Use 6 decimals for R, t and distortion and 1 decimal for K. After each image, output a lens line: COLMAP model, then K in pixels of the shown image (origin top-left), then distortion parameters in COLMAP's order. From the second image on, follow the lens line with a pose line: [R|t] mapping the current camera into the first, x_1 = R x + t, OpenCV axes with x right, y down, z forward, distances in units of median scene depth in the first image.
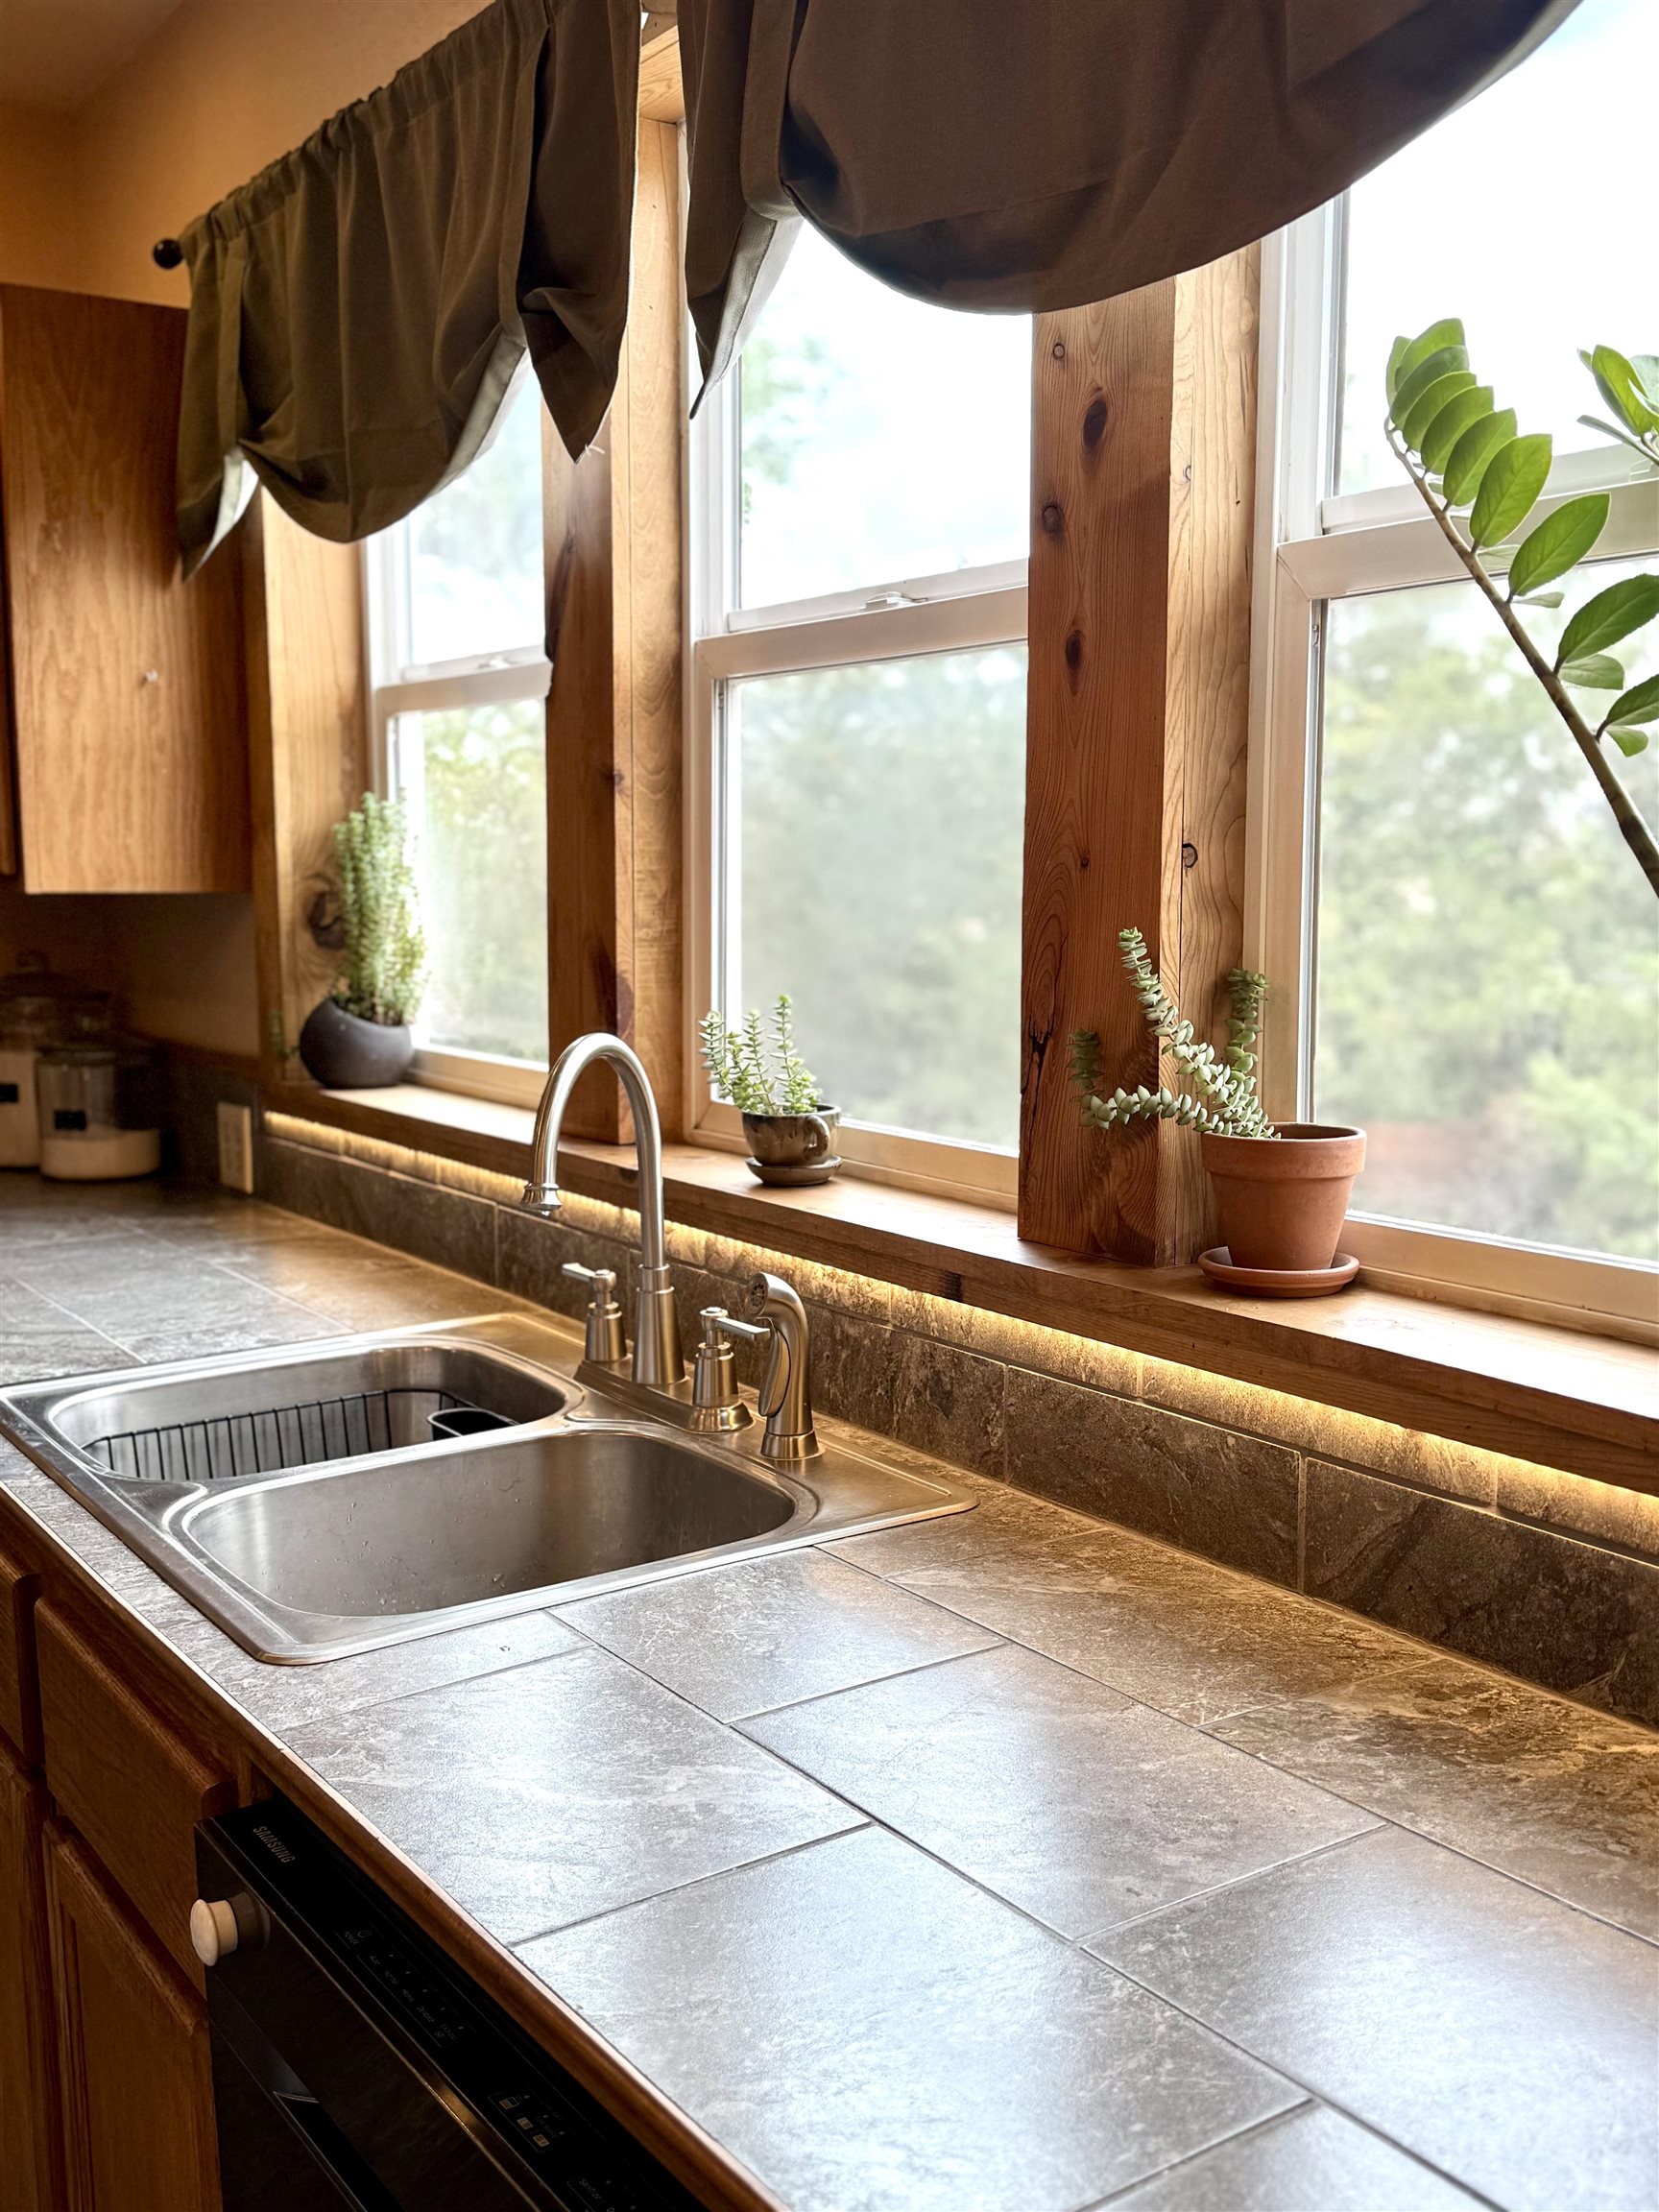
lens RADIAL K [[2171.5, 0, 819.4], [0, 2171.5, 1099.1], [0, 0, 1]] dist [0.048746, 0.000000]
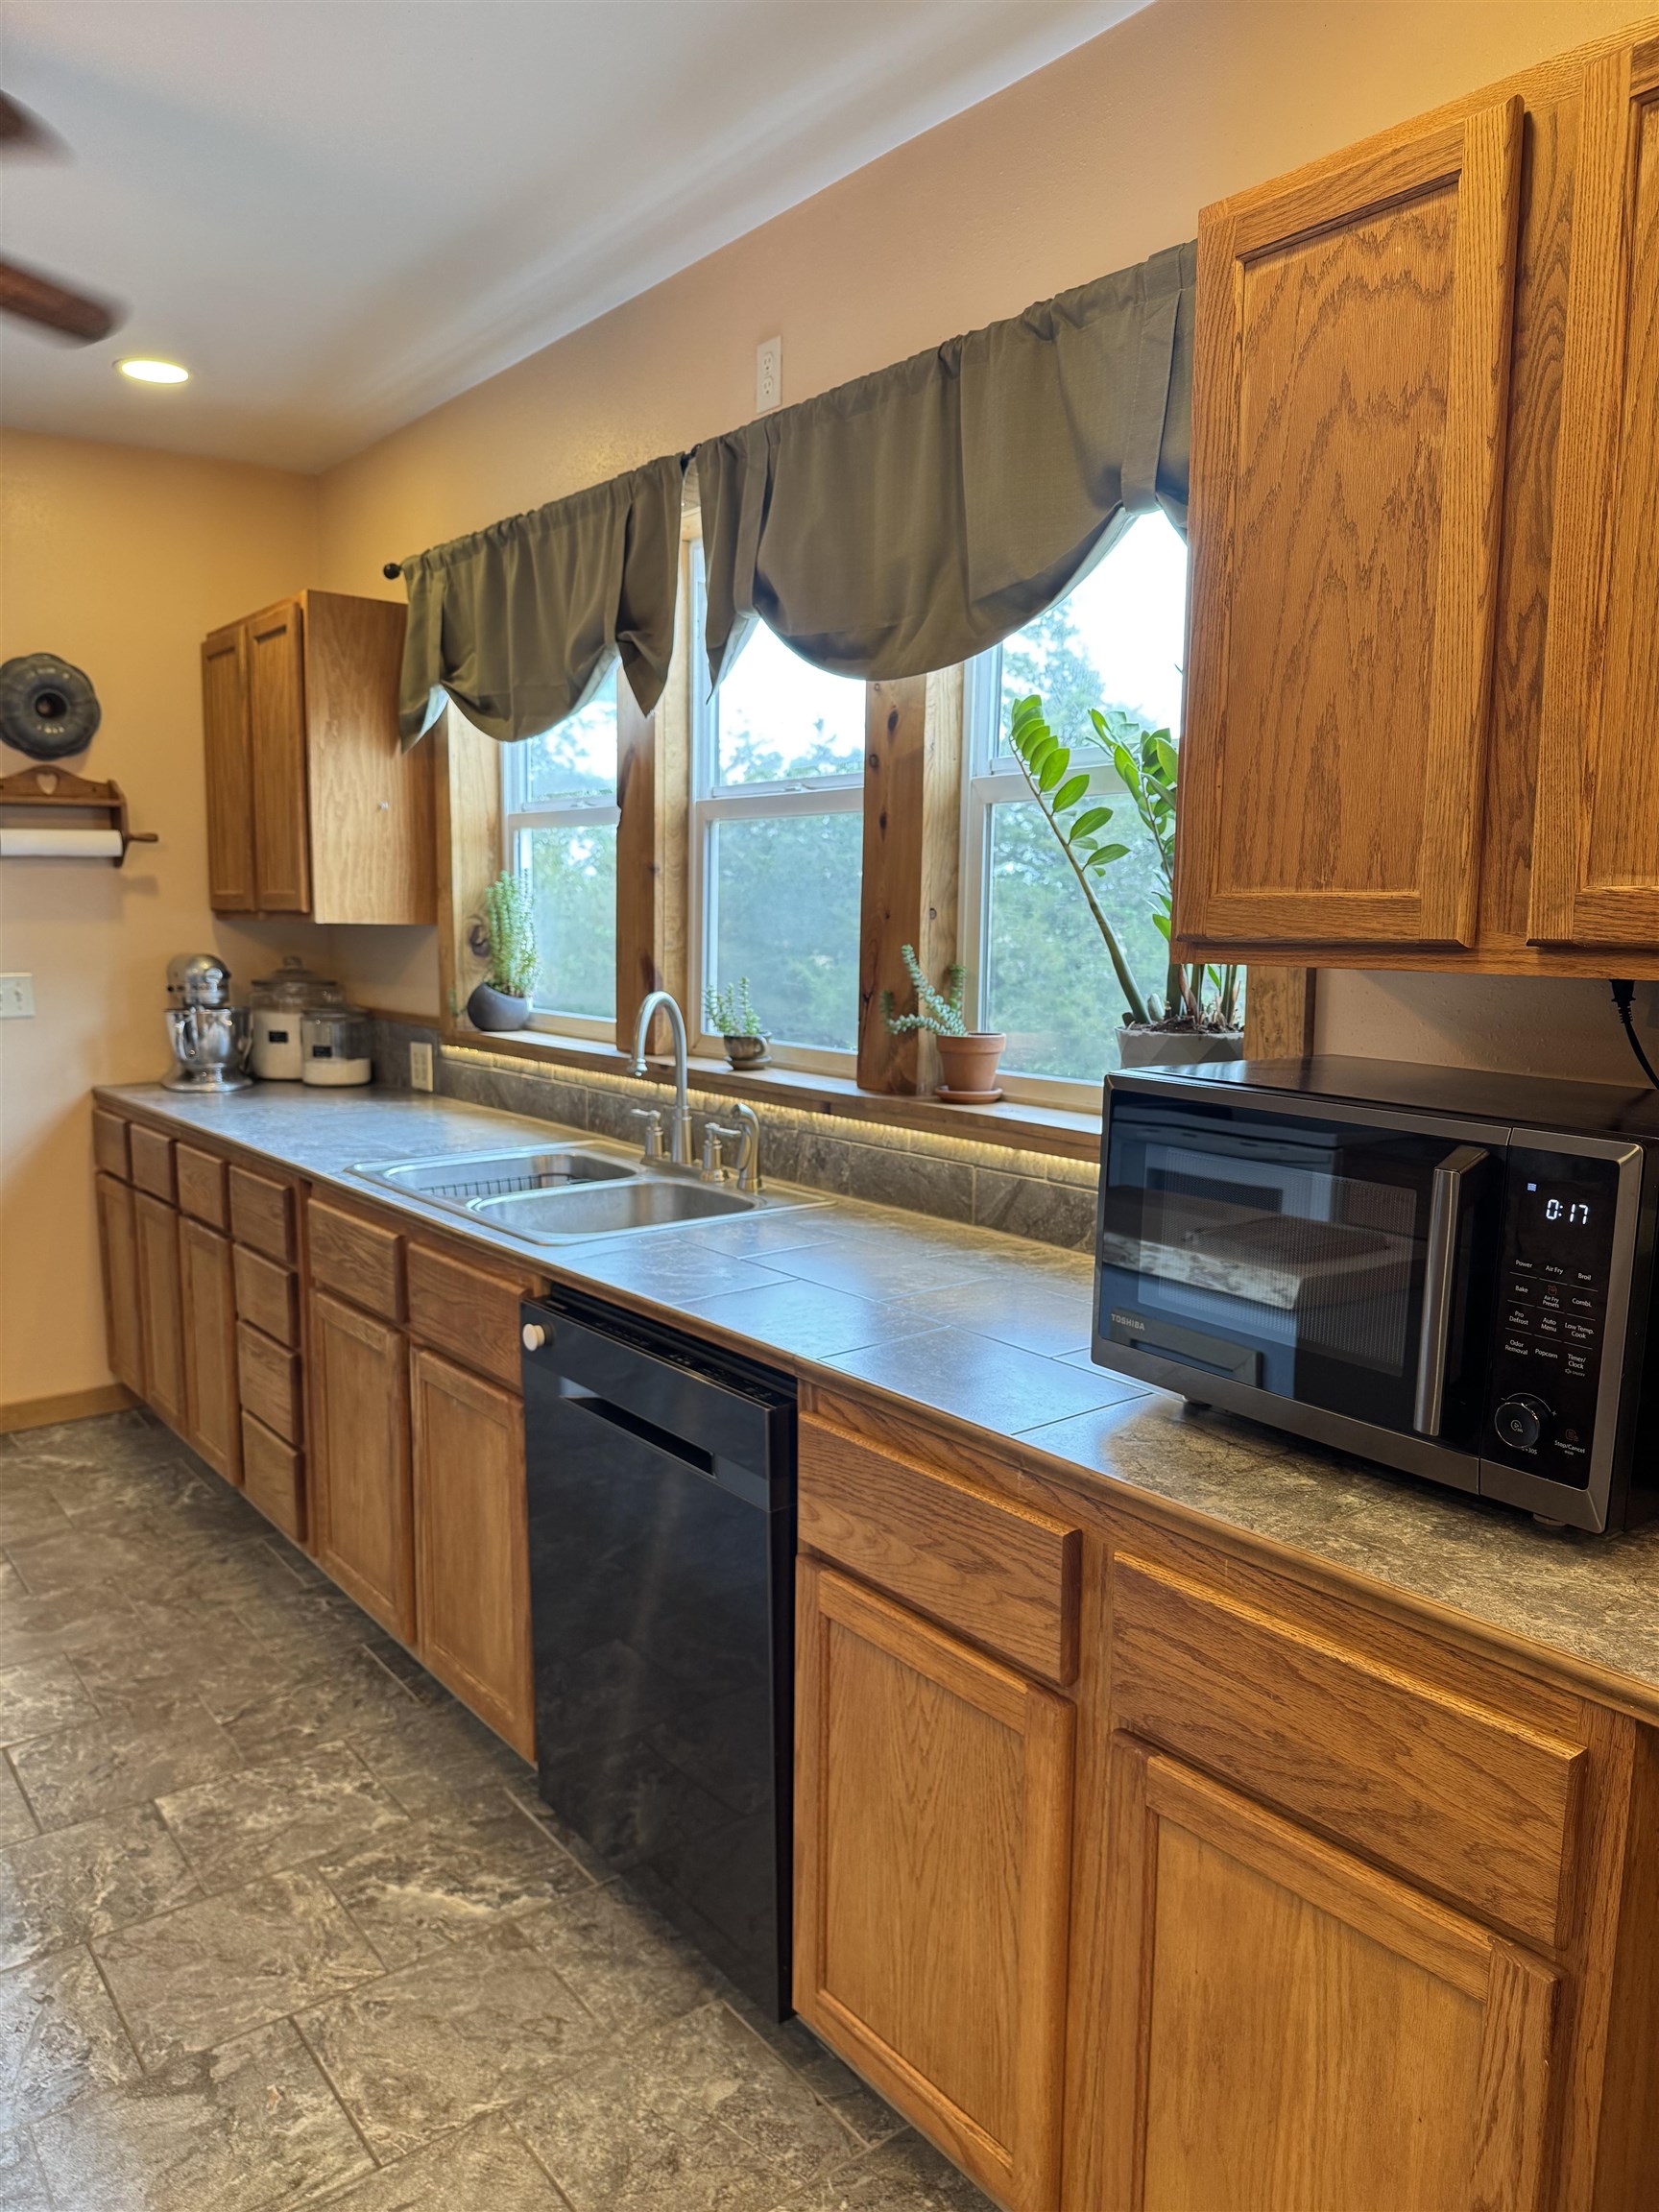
lens RADIAL K [[1564.8, 0, 836.6], [0, 1564.8, 1116.3], [0, 0, 1]] dist [0.042857, -0.039236]
pose [[0.996682, 0.006999, 0.081090, -0.048393], [-0.008577, 0.999780, 0.019132, 0.054732], [-0.080938, -0.019764, 0.996523, -0.493947]]
